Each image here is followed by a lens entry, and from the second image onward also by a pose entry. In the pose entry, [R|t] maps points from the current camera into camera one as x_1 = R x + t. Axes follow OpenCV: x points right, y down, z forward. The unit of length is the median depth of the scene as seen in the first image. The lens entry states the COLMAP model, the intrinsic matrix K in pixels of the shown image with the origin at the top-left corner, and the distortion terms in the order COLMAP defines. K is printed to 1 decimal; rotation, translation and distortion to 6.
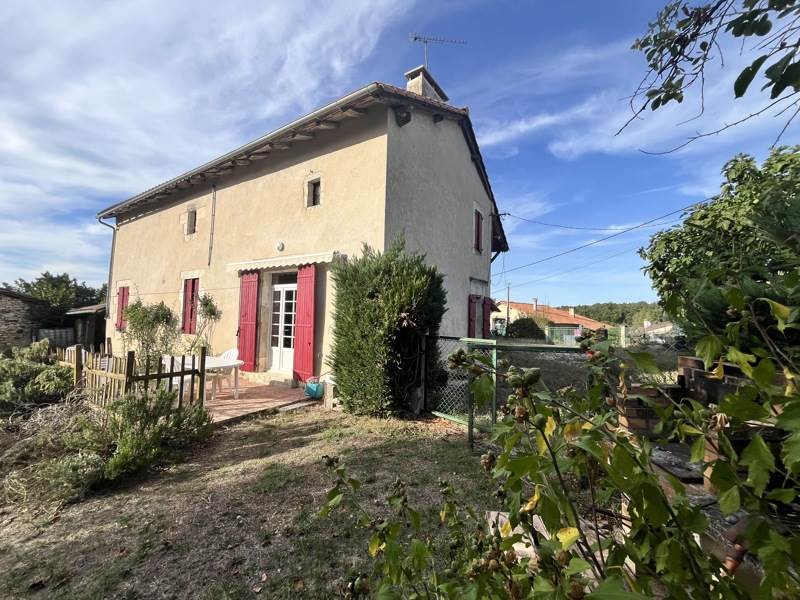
lens RADIAL K [[322.7, 0, 396.4], [0, 322.7, 298.6], [0, 0, 1]] dist [-0.004526, -0.000048]
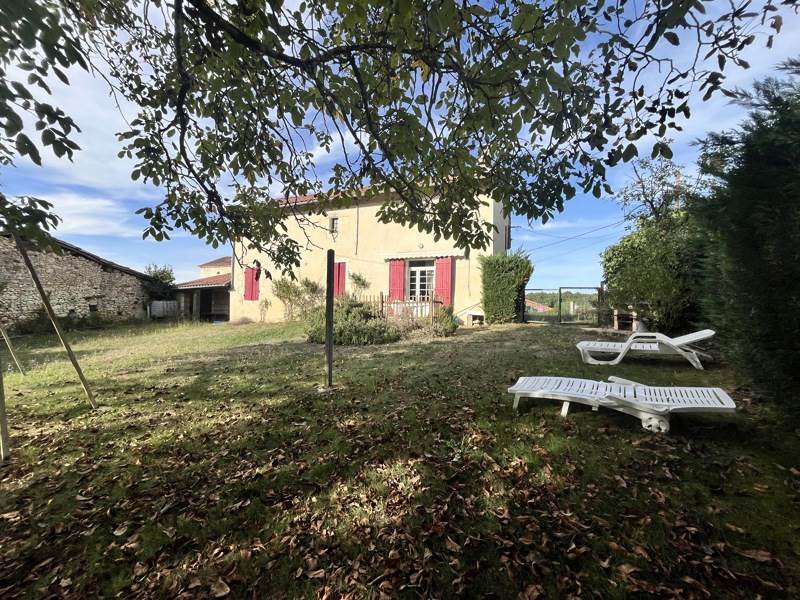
lens RADIAL K [[322.7, 0, 403.5], [0, 322.7, 301.8], [0, 0, 1]] dist [-0.004526, -0.000048]
pose [[0.988244, 0.001312, 0.152881, -0.705065], [-0.009112, 0.998691, 0.050328, 0.058208], [-0.152615, -0.051130, 0.986962, -0.754004]]
